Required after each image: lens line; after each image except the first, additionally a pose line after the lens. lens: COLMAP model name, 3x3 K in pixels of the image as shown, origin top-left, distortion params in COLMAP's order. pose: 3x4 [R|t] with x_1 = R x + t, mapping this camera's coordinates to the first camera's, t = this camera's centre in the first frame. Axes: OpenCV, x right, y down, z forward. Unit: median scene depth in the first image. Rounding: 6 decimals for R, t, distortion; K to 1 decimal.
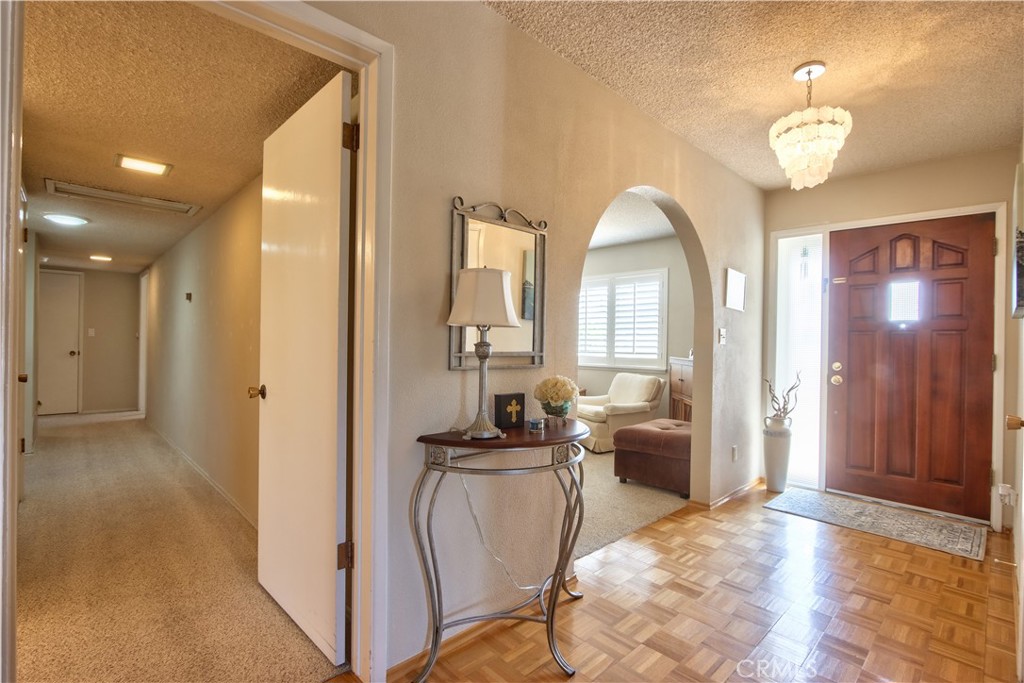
lens RADIAL K [[476.5, 0, 507.9], [0, 476.5, 343.6], [0, 0, 1]] dist [-0.016228, 0.000807]
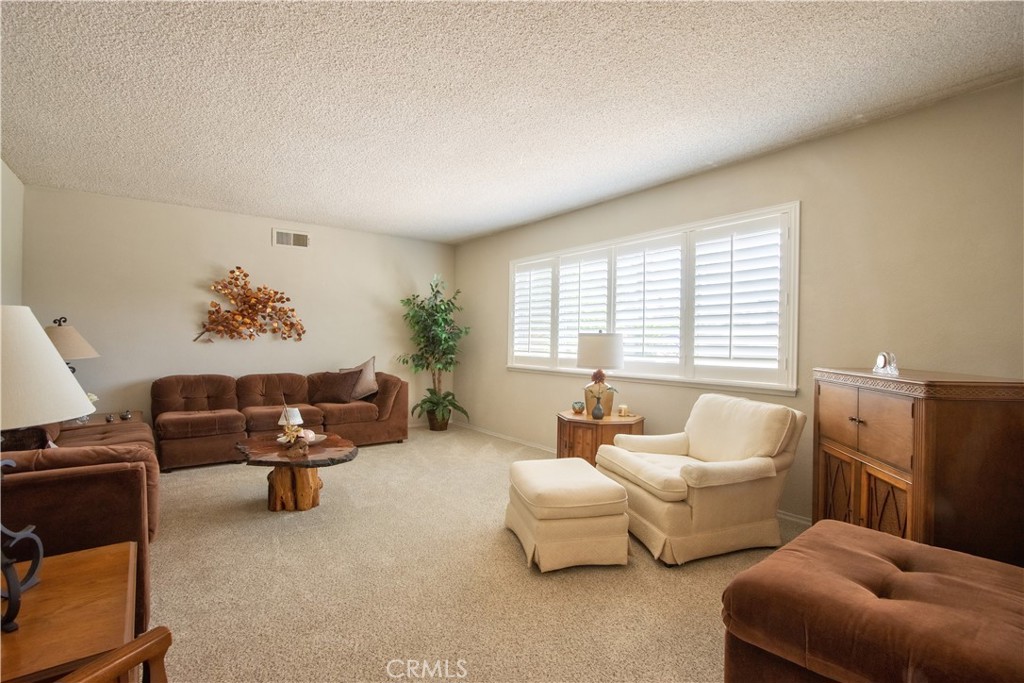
lens RADIAL K [[476.5, 0, 507.9], [0, 476.5, 343.6], [0, 0, 1]] dist [-0.016228, 0.000807]
pose [[0.993561, -0.002628, -0.113272, 0.068319], [0.002973, 0.999991, 0.002875, -0.000094], [0.113263, -0.003194, 0.993560, 0.429516]]
